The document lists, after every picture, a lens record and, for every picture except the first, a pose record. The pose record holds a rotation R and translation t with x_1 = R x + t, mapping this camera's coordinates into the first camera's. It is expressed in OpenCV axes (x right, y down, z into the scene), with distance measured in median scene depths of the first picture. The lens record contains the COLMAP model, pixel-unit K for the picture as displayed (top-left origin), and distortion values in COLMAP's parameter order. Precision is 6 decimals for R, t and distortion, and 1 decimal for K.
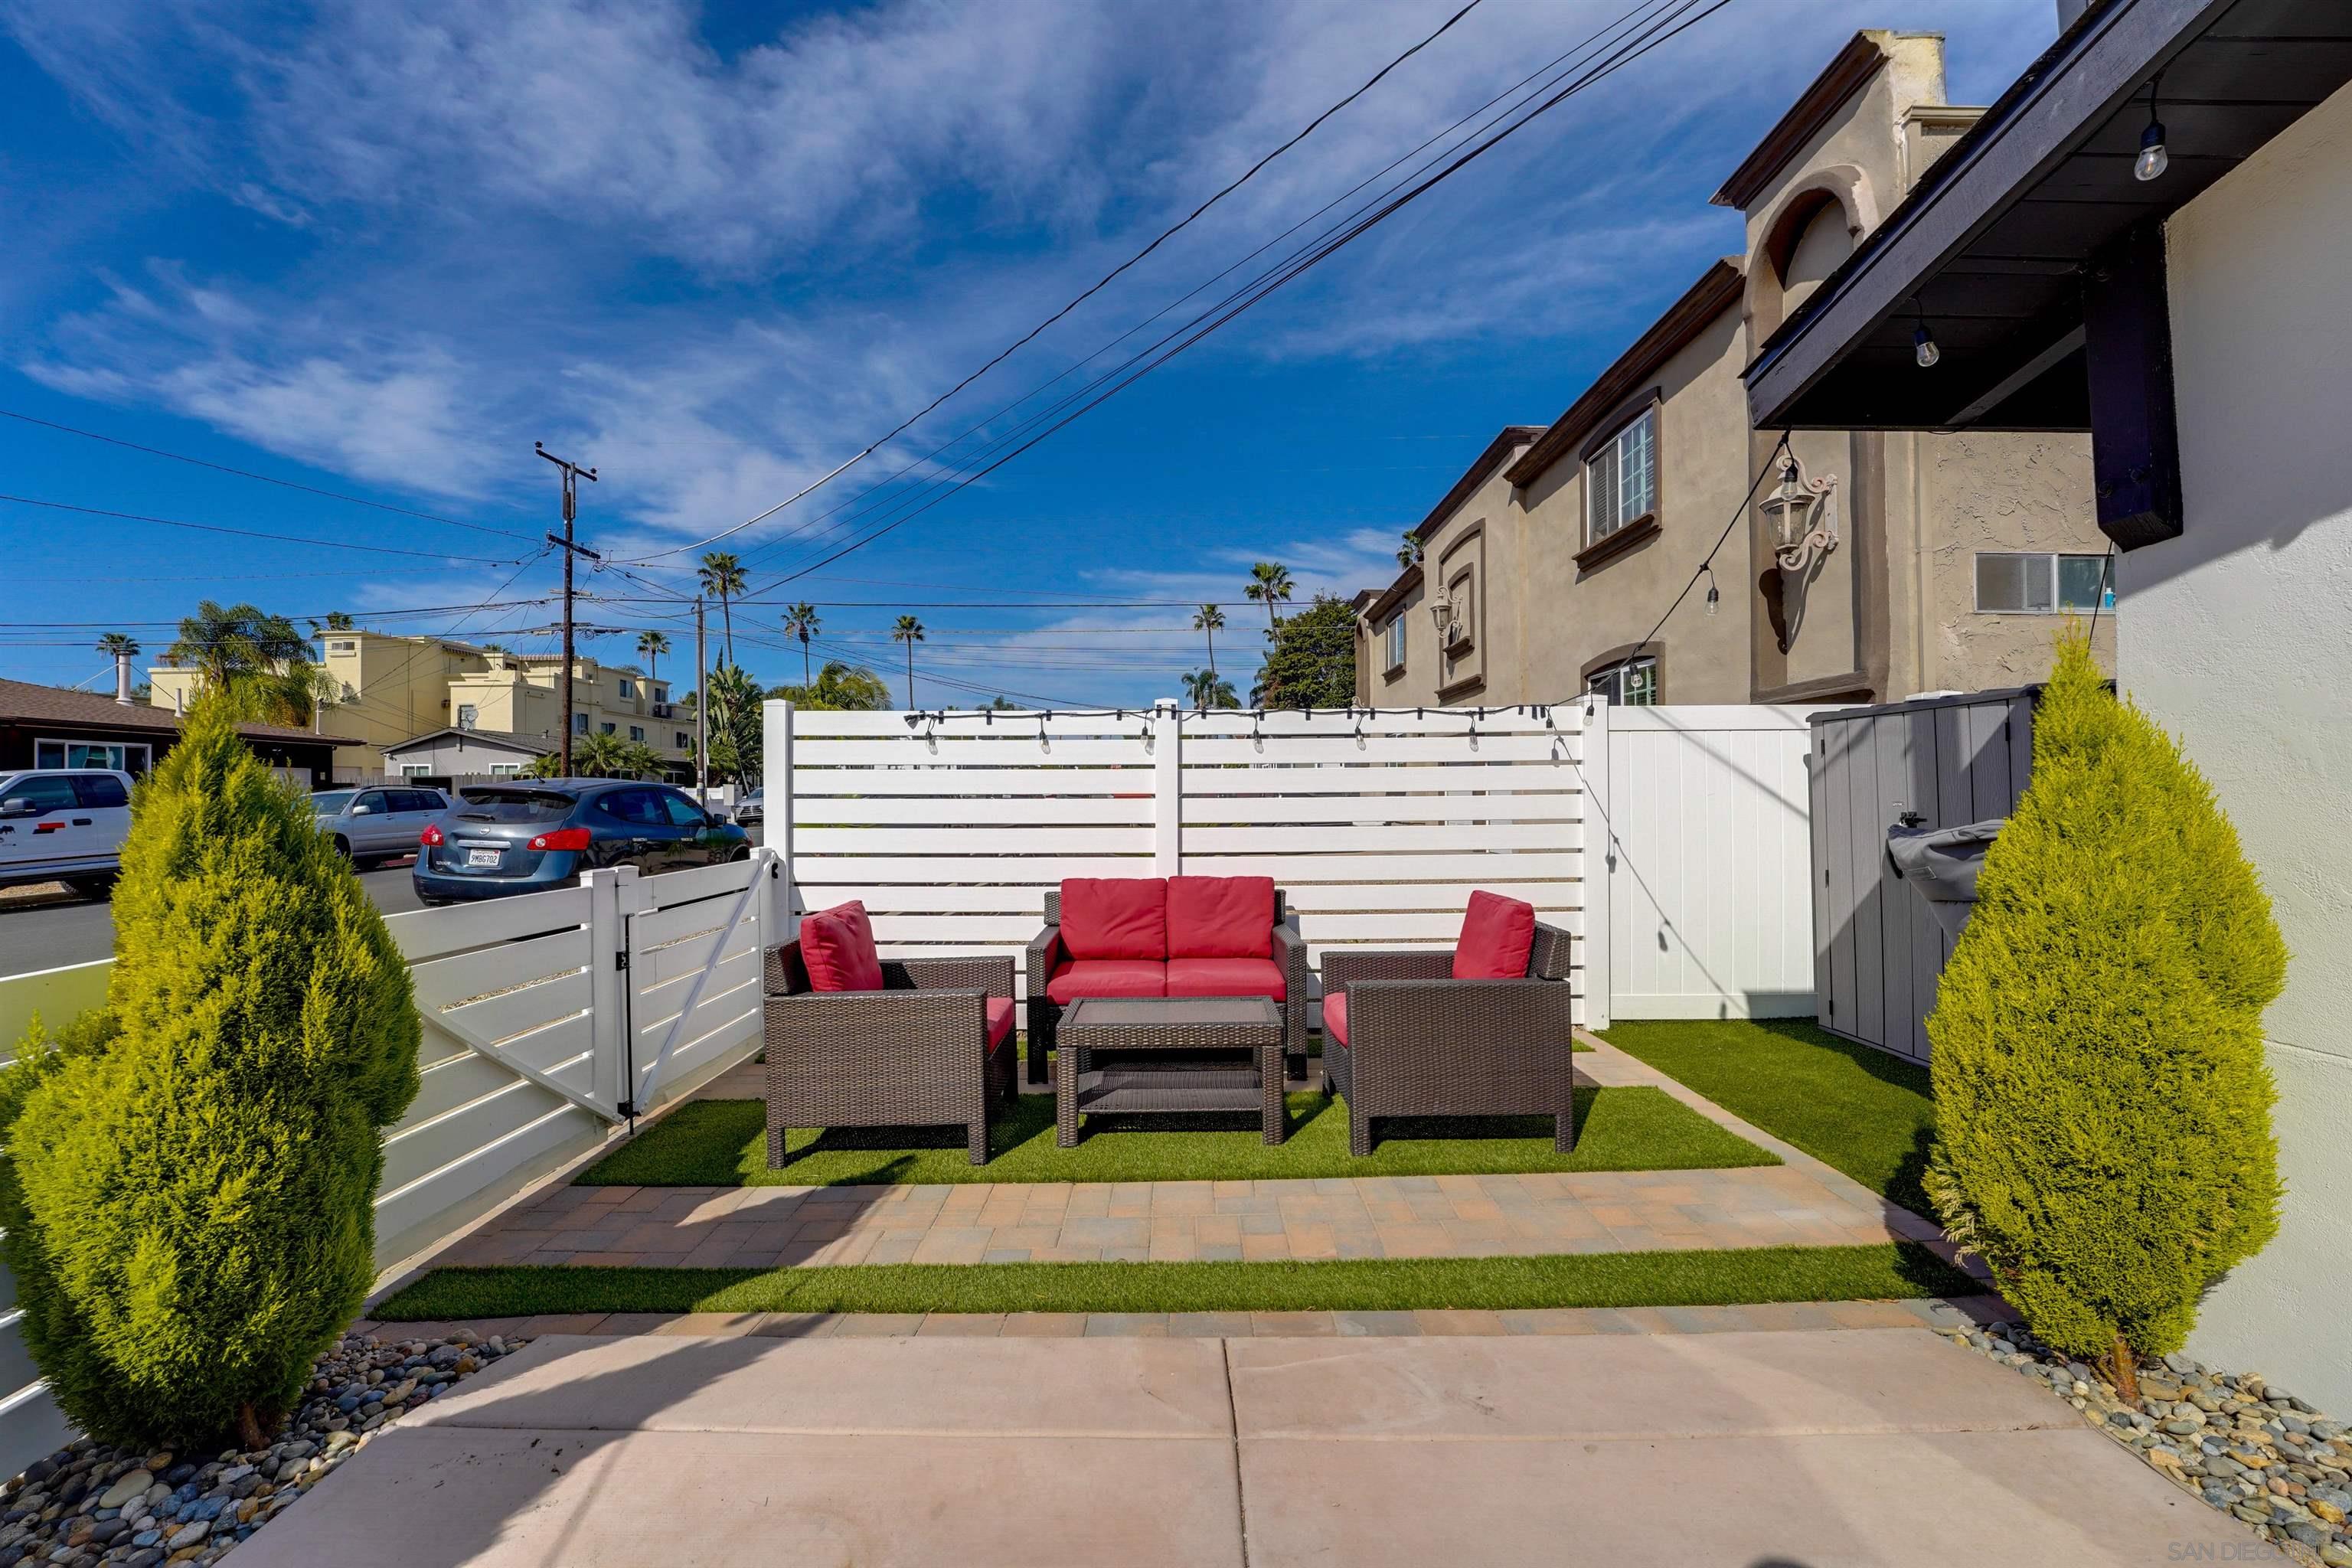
lens RADIAL K [[979.0, 0, 1169.3], [0, 979.0, 789.6], [0, 0, 1]] dist [-0.023262, 0.000011]
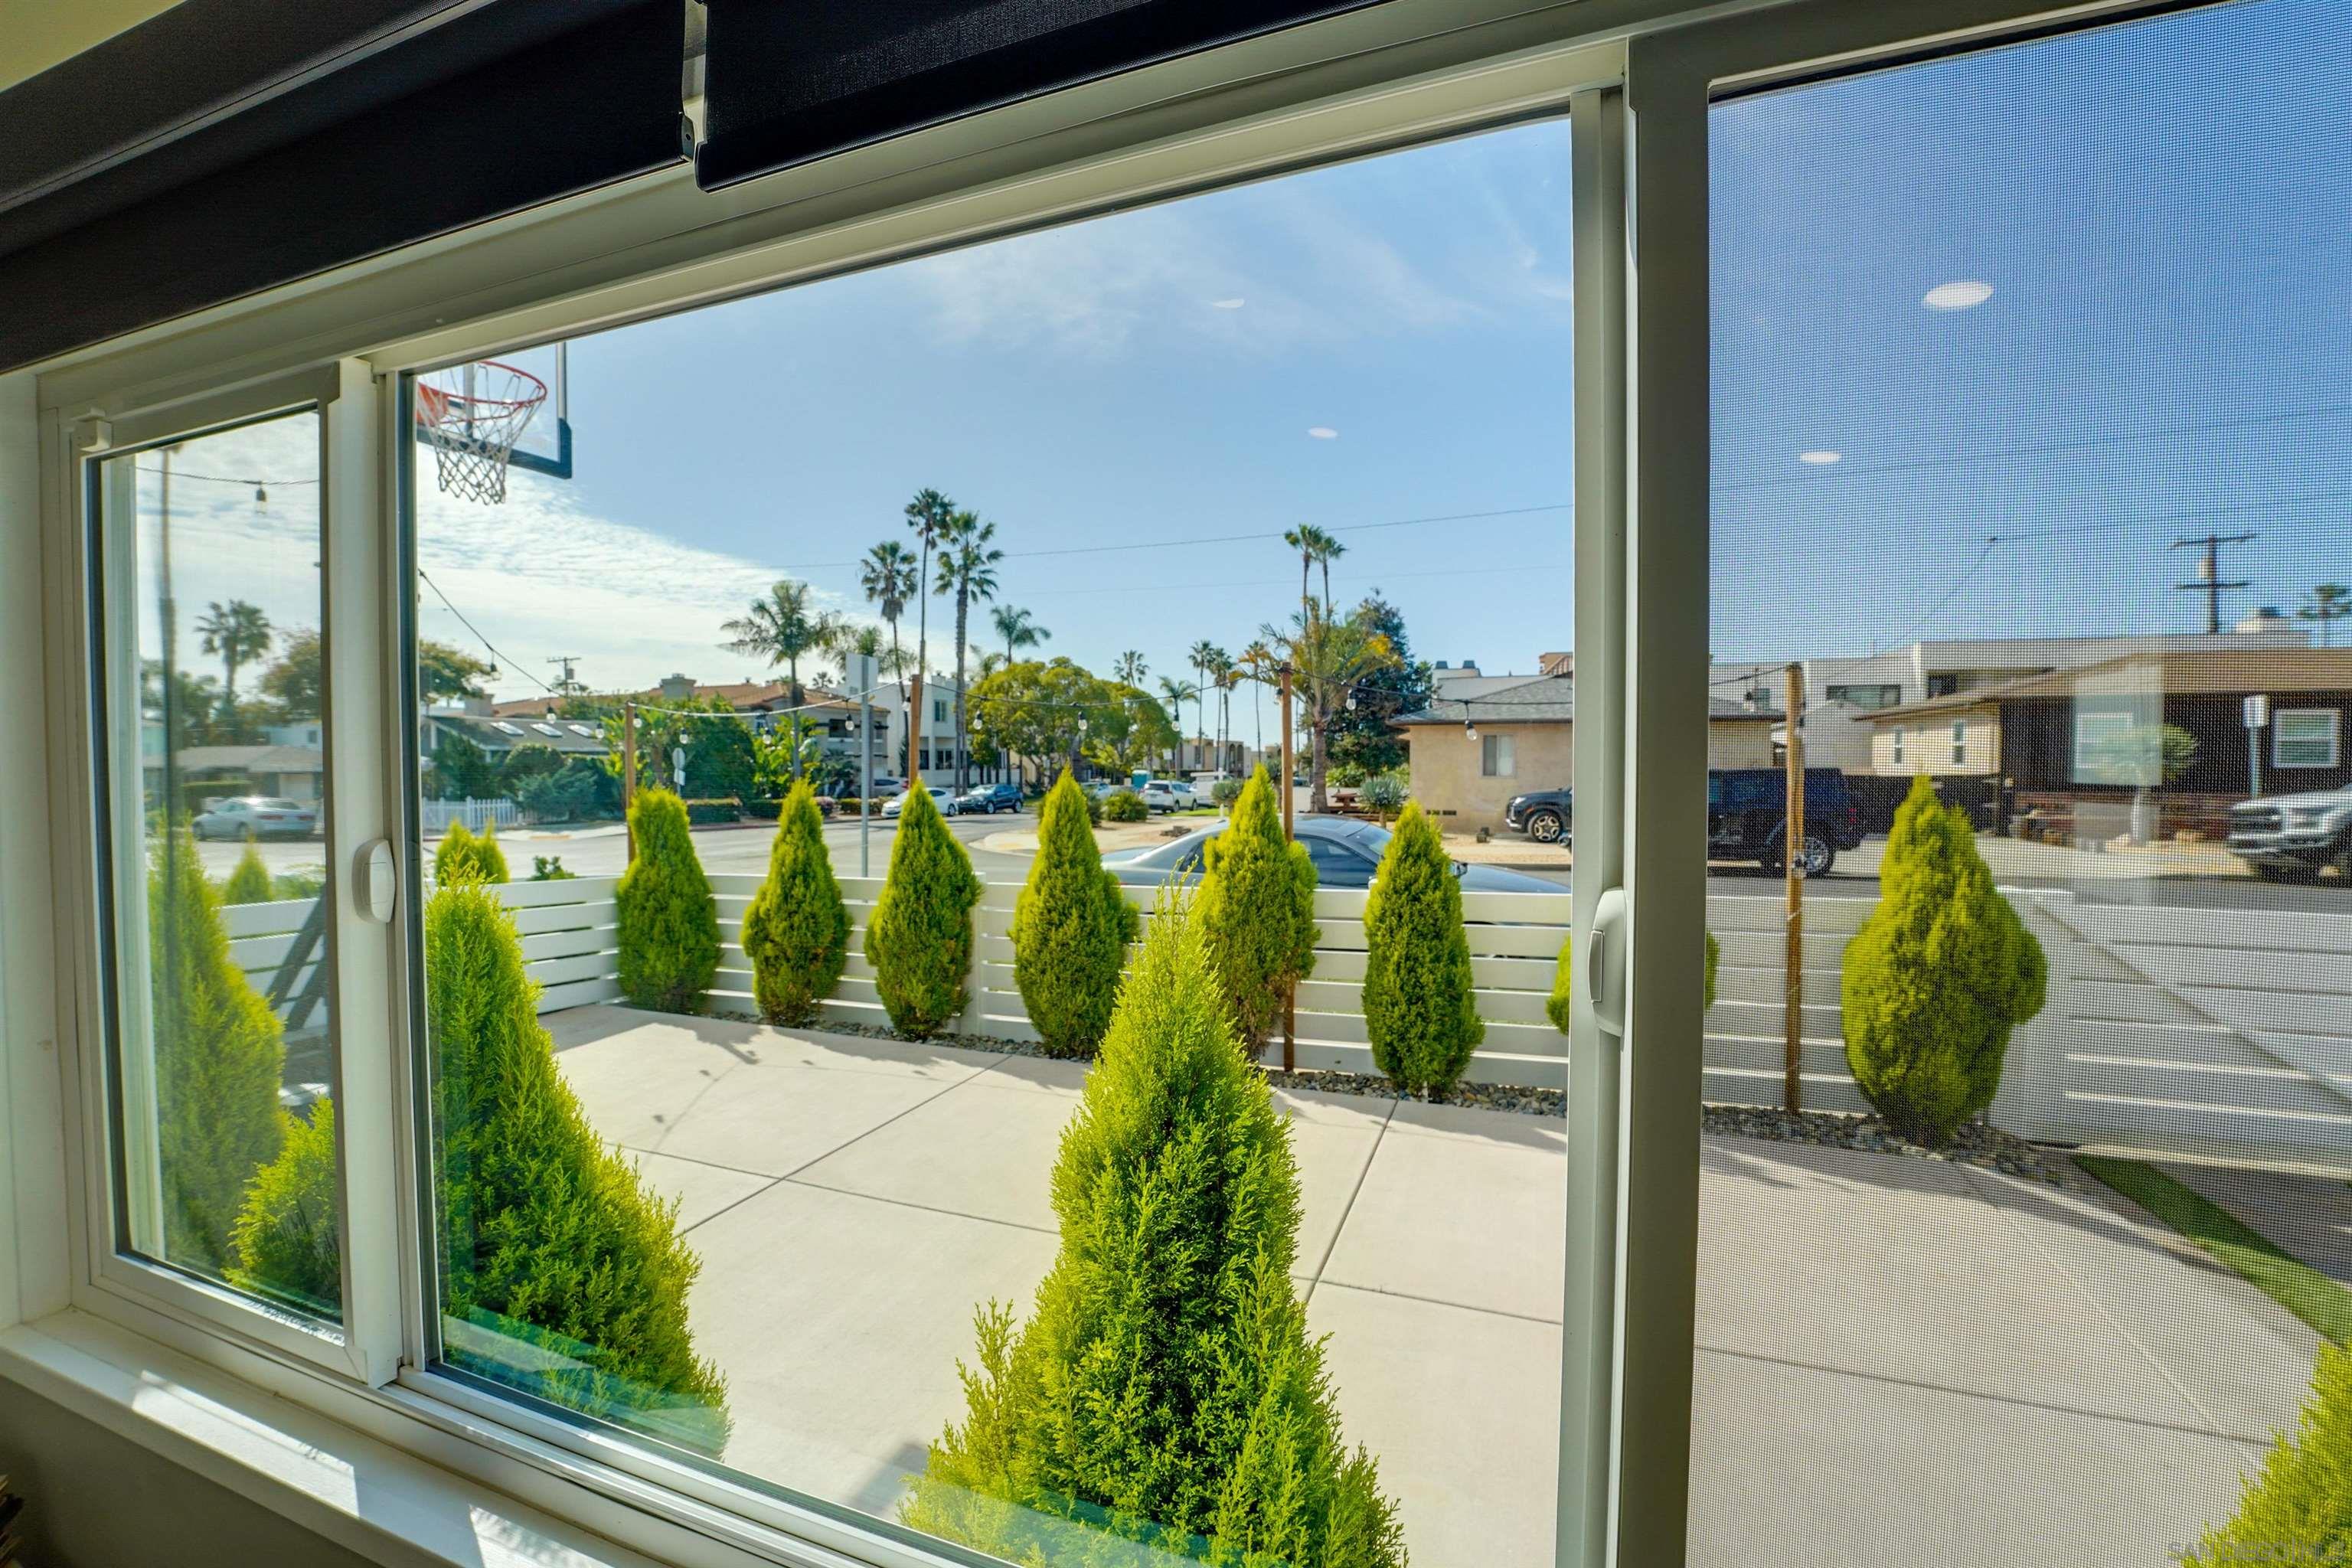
lens RADIAL K [[979.0, 0, 1169.3], [0, 979.0, 789.6], [0, 0, 1]] dist [-0.023262, 0.000011]
pose [[-0.341147, 0.030059, -0.939529, 1.534814], [0.005707, 0.999536, 0.029906, -0.144599], [0.939993, 0.004840, -0.341161, 0.193888]]
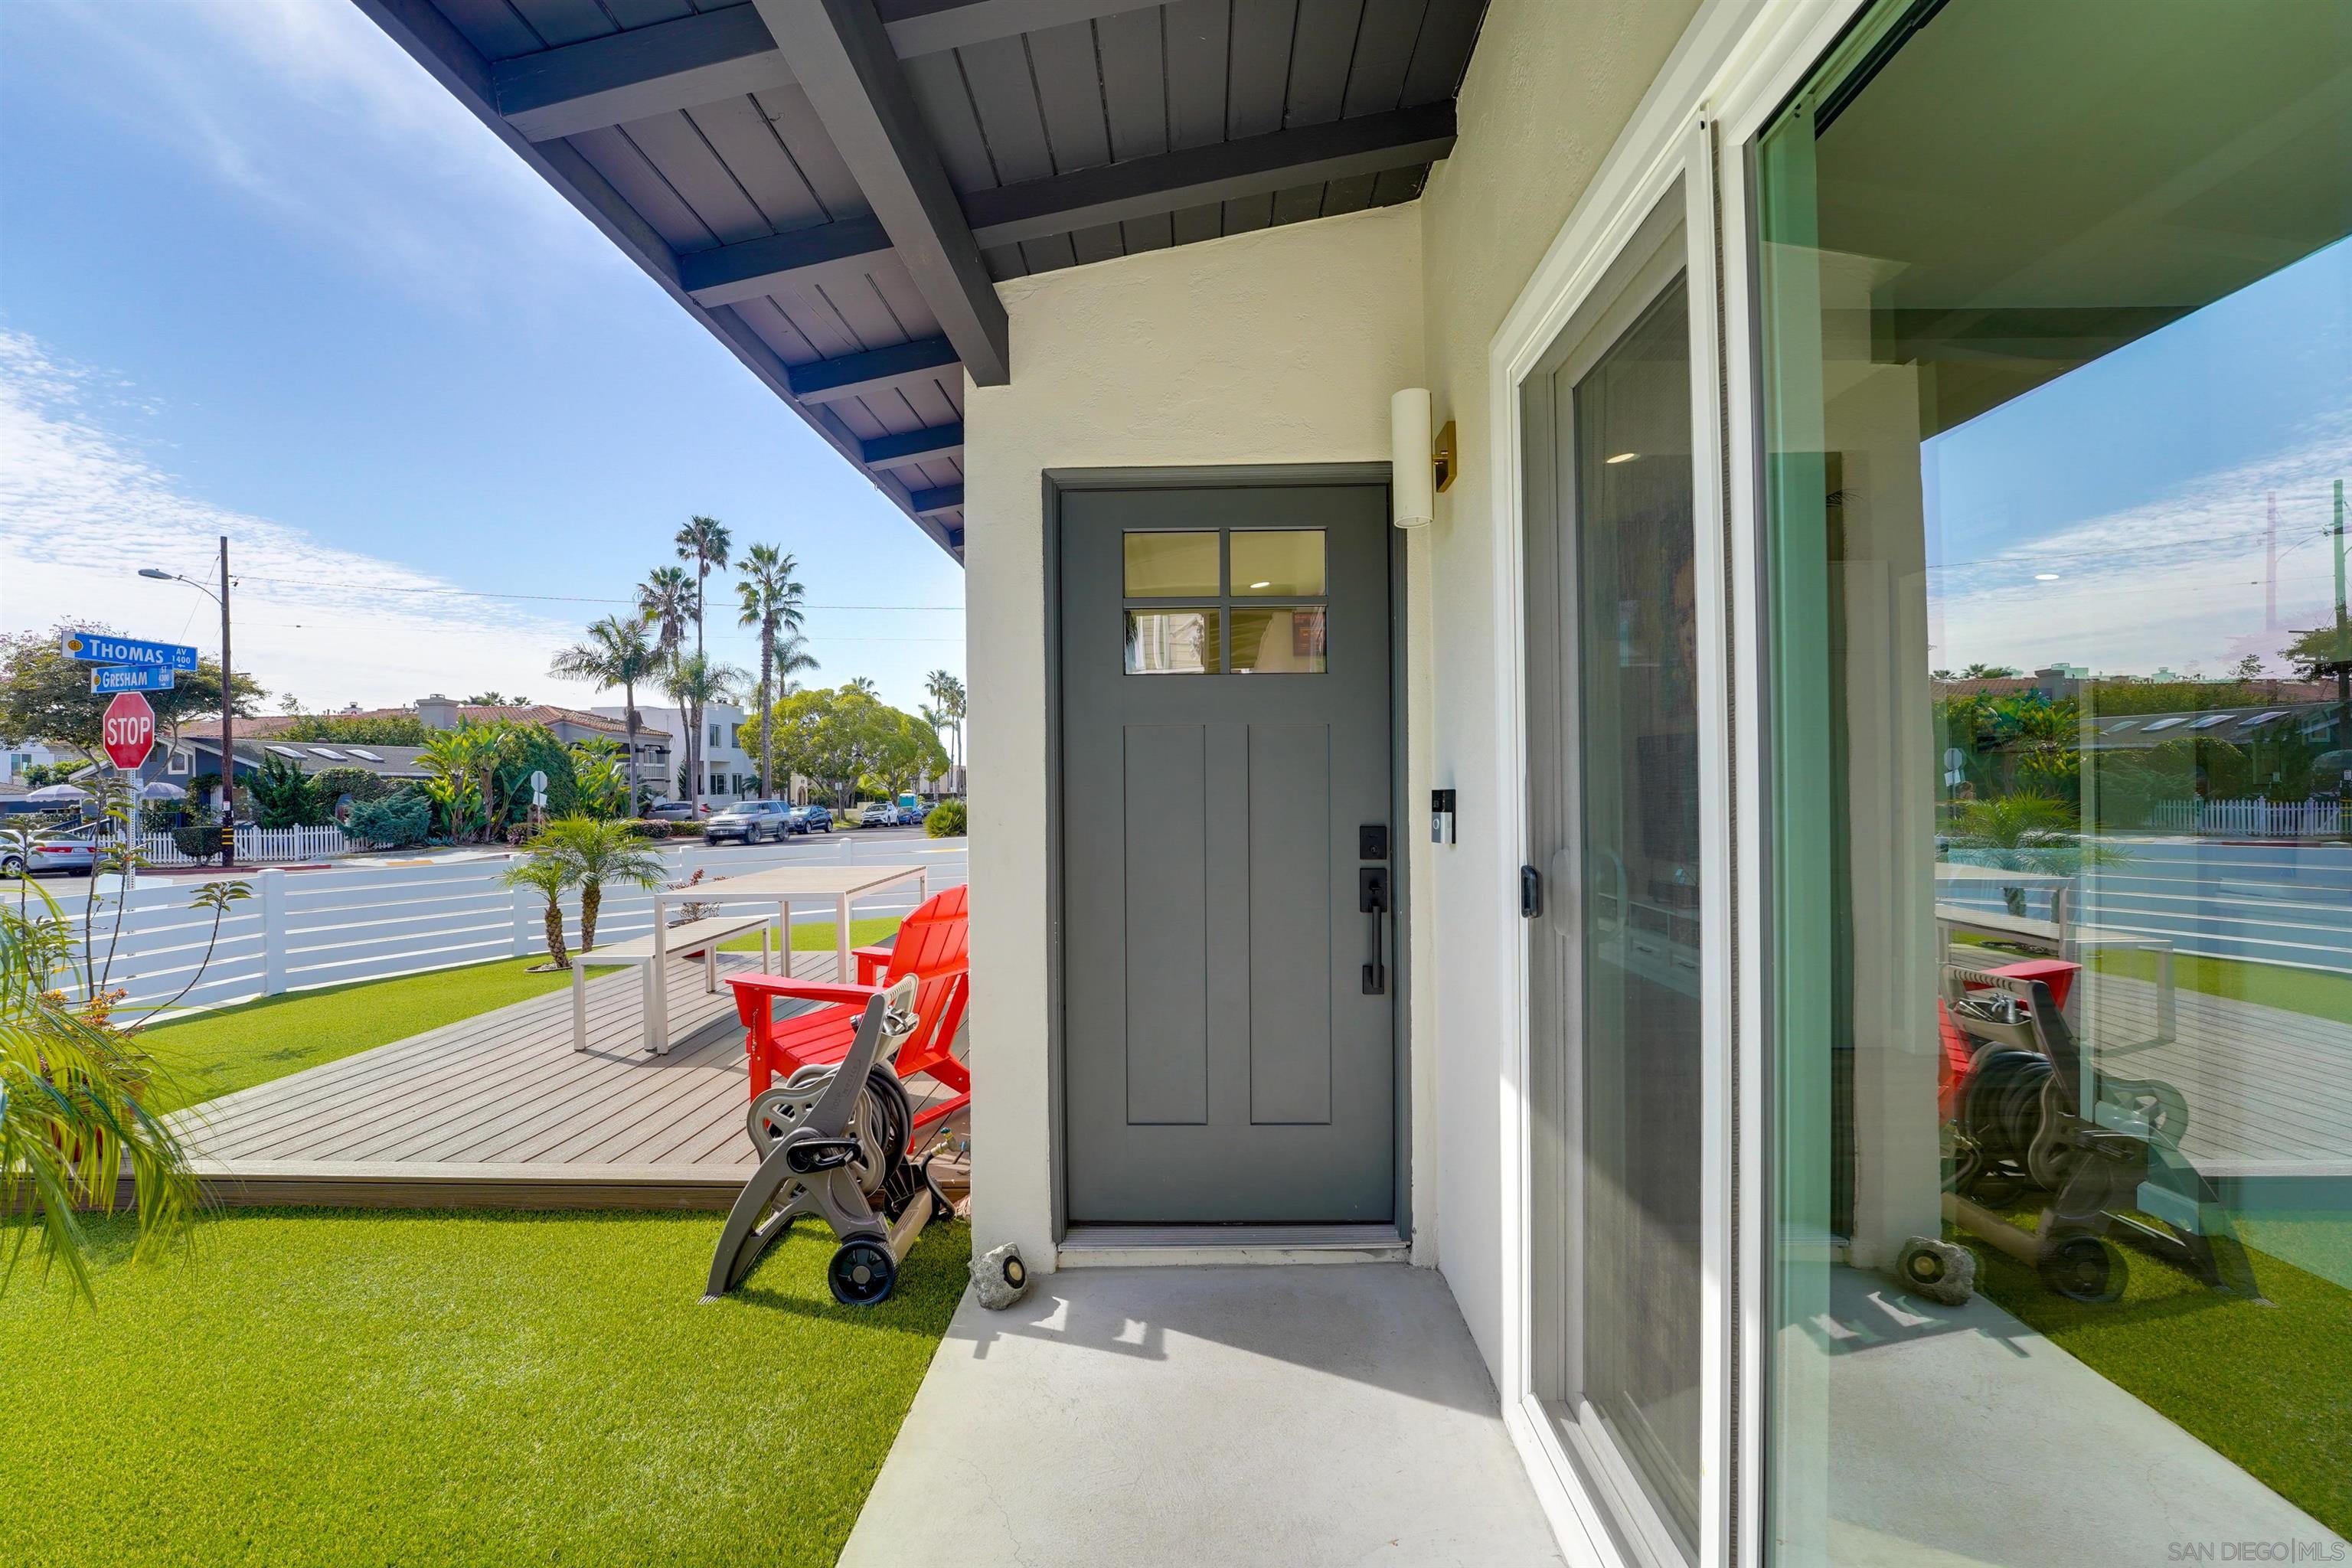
lens RADIAL K [[965.3, 0, 1175.5], [0, 965.3, 794.8], [0, 0, 1]] dist [-0.017302, 0.000114]
pose [[-0.011300, 0.012834, -0.999854, 5.698396], [0.018595, 0.999747, 0.012623, 0.024752], [0.999763, -0.018450, -0.011536, -2.437444]]
